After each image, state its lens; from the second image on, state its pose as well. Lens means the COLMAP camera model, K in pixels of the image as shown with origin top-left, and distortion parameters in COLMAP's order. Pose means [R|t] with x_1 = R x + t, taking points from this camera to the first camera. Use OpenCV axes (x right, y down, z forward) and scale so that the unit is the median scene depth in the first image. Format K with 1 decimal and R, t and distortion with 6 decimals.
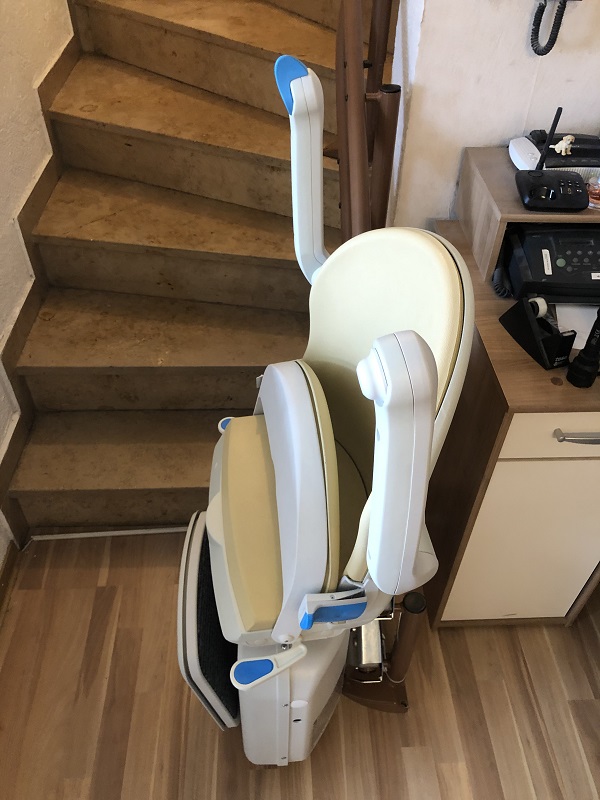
lens RADIAL K [[664.4, 0, 300.0], [0, 664.4, 400.0], [0, 0, 1]] dist [0.023374, -0.057582]
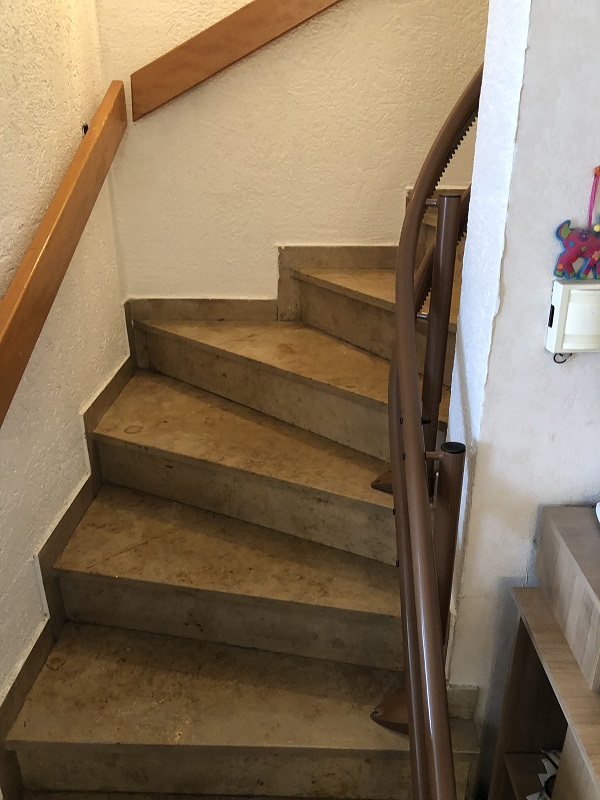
lens RADIAL K [[658.3, 0, 300.0], [0, 658.3, 400.0], [0, 0, 1]] dist [0.003511, -0.001121]
pose [[0.997822, 0.003440, -0.065869, -0.008666], [-0.027099, 0.931843, -0.361849, -0.147672], [0.060135, 0.362846, 0.929907, 0.103007]]
